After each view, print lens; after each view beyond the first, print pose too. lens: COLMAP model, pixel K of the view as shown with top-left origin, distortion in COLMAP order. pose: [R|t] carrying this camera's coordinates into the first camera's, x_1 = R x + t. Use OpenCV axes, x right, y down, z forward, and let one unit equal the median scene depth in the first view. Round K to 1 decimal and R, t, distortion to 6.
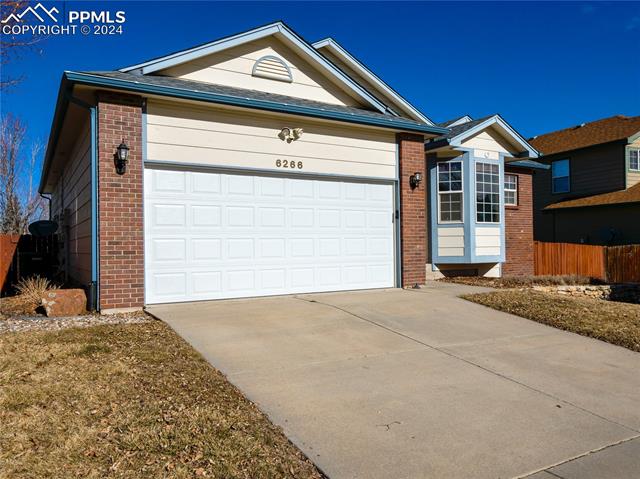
lens RADIAL K [[482.3, 0, 313.8], [0, 482.3, 240.2], [0, 0, 1]] dist [-0.003437, -0.003626]
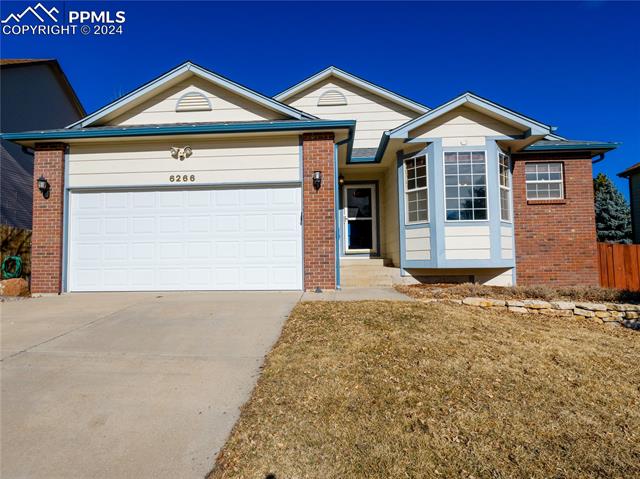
lens RADIAL K [[348.2, 0, 319.7], [0, 348.2, 241.8], [0, 0, 1]] dist [0.000463, -0.002429]
pose [[0.830161, -0.029889, -0.556722, 0.681450], [0.009808, 0.999190, -0.039018, 0.031247], [0.557438, 0.026931, 0.829782, 0.486198]]
